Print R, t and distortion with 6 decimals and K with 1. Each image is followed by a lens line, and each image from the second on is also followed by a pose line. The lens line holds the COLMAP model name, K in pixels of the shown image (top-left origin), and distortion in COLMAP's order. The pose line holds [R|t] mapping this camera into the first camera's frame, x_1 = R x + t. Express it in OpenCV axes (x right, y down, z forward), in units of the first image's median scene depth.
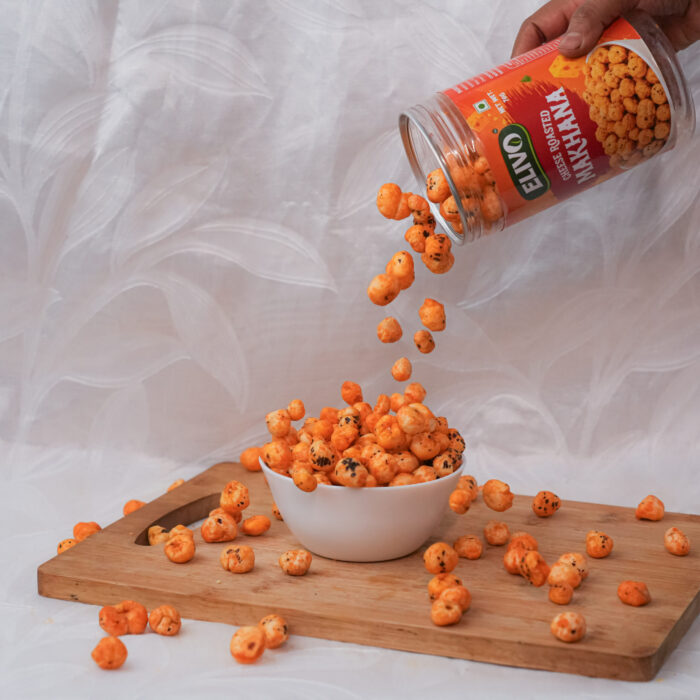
lens RADIAL K [[2042.6, 0, 350.0], [0, 2042.6, 350.0], [0, 0, 1]] dist [0.089352, 0.773233]
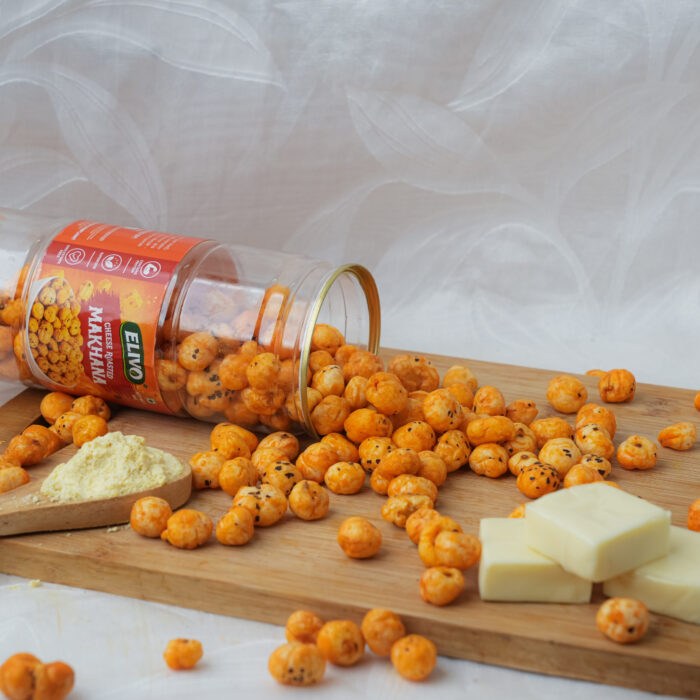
lens RADIAL K [[2021.0, 0, 350.0], [0, 2021.0, 350.0], [0, 0, 1]] dist [0.029632, 0.438053]
pose [[0.999741, -0.005921, 0.021993, 0.000473], [0.002569, 0.988770, 0.149423, -0.044906], [-0.022630, -0.149328, 0.988529, 0.274584]]
